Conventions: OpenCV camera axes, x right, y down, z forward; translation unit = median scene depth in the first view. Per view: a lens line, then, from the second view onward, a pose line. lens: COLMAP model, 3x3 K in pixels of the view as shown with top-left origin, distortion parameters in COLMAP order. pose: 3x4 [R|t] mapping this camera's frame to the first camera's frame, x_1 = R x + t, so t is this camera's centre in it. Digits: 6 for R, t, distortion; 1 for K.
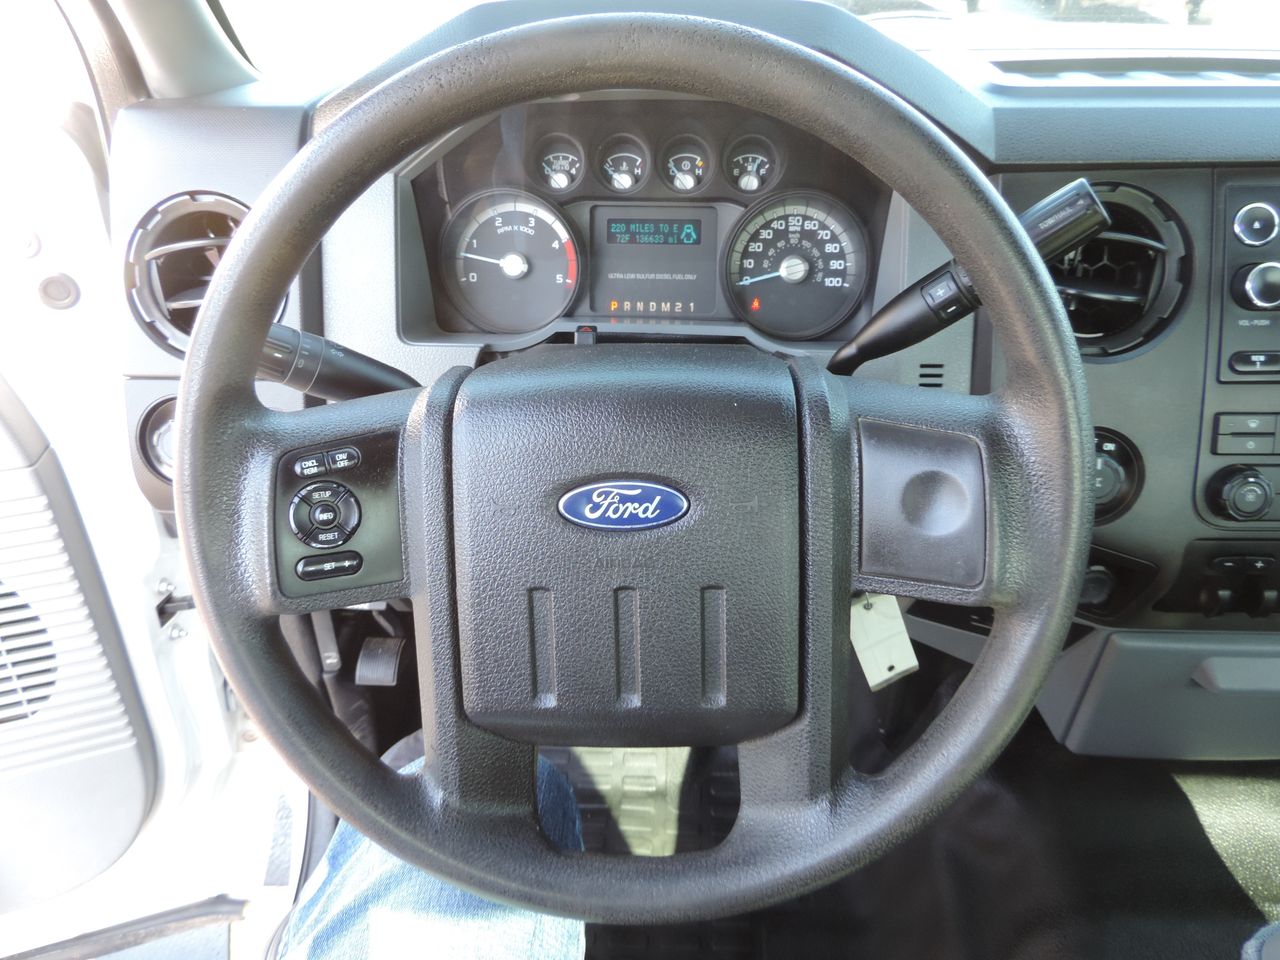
lens RADIAL K [[905.2, 0, 635.6], [0, 905.2, 486.8], [0, 0, 1]] dist [-0.022574, -0.001767]
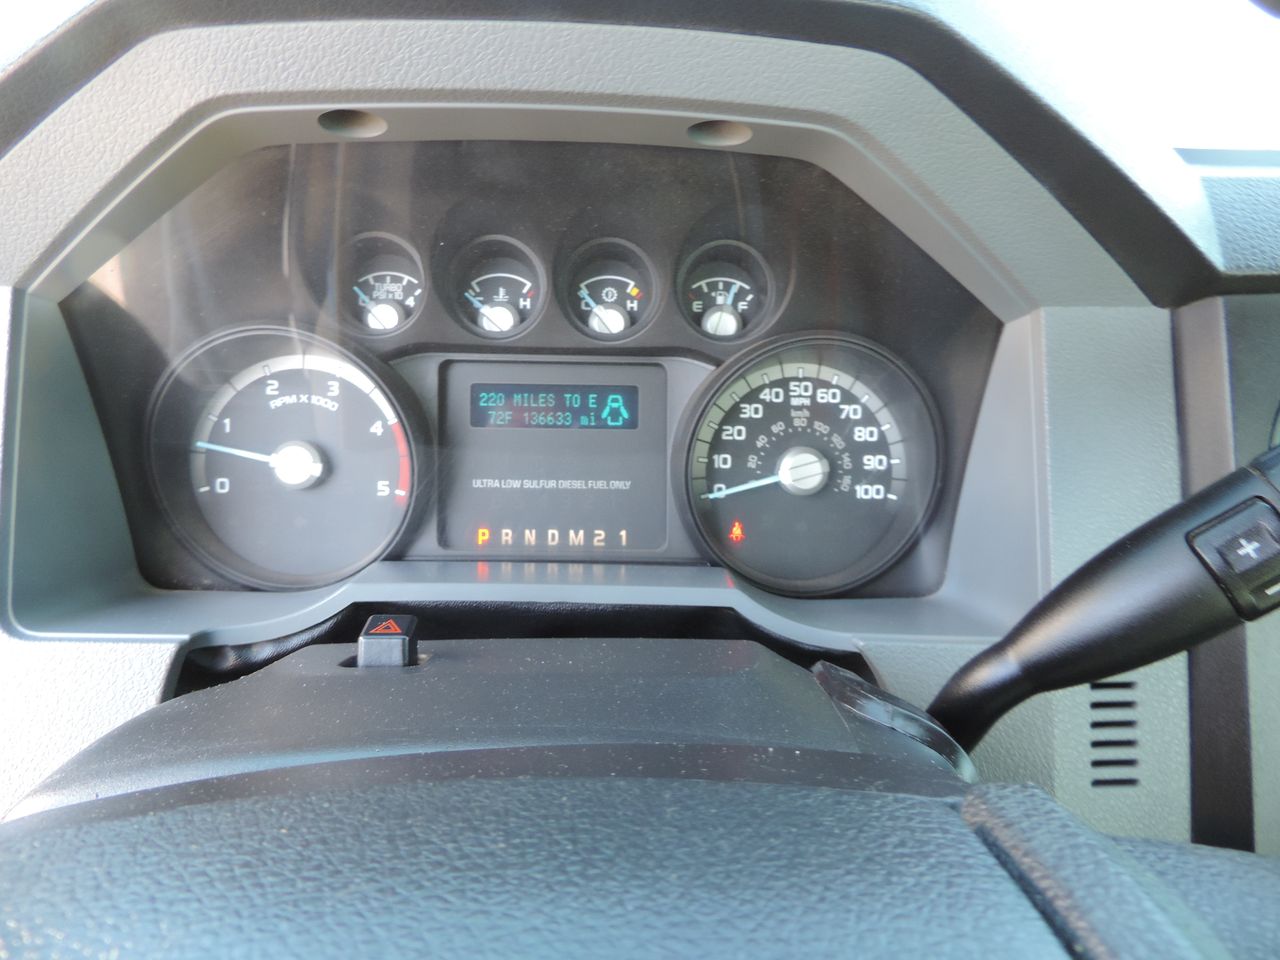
lens RADIAL K [[905.2, 0, 640.9], [0, 905.2, 472.4], [0, 0, 1]] dist [-0.022574, -0.001767]
pose [[0.995237, -0.003251, 0.097428, 0.019061], [0.023251, 0.978516, -0.204856, -0.126270], [-0.094669, 0.206146, 0.973931, 0.458053]]
